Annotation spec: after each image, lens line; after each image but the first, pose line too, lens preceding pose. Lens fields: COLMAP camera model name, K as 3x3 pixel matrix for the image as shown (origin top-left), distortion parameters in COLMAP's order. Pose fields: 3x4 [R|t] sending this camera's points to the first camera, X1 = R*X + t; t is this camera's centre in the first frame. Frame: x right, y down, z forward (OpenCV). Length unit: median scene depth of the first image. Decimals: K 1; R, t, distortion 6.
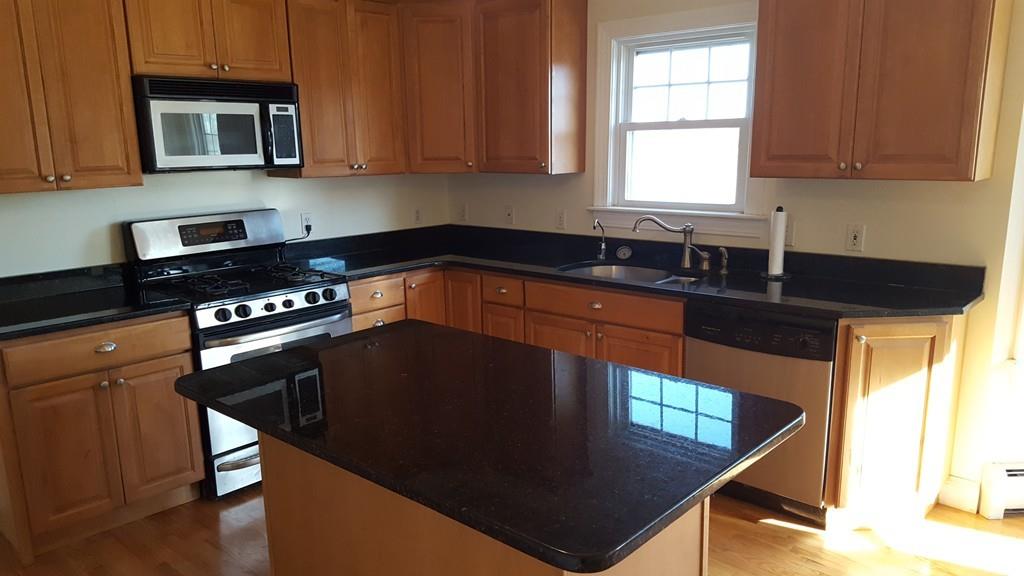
lens RADIAL K [[766.9, 0, 509.3], [0, 766.9, 285.5], [0, 0, 1]] dist [0.080653, -0.087526]
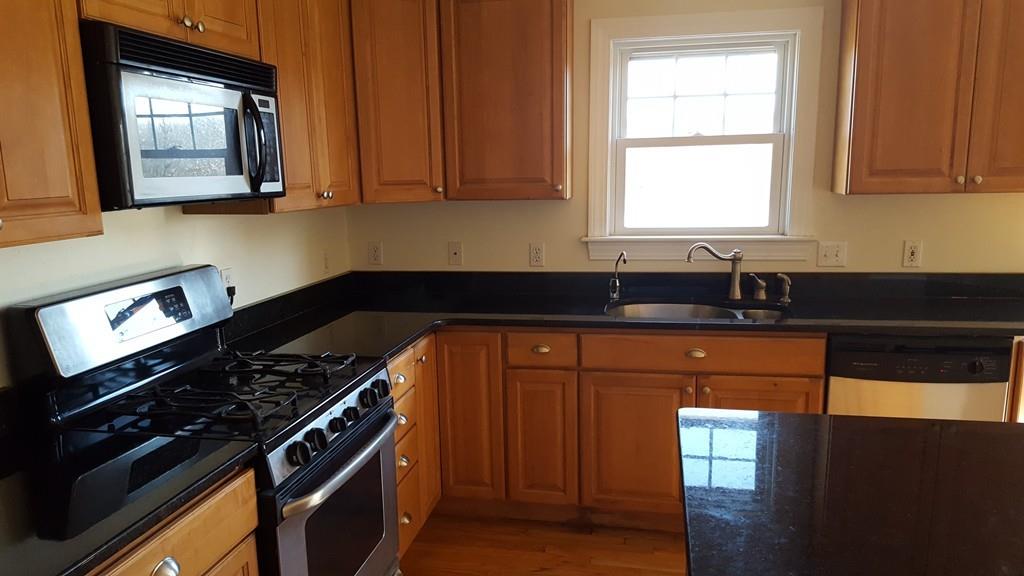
lens RADIAL K [[766.9, 0, 512.7], [0, 766.9, 295.7], [0, 0, 1]] dist [0.080653, -0.087526]
pose [[0.852066, -0.086918, 0.516168, -0.445696], [0.102083, 0.994775, -0.001002, -0.052091], [-0.513384, 0.053546, 0.856487, 0.363604]]
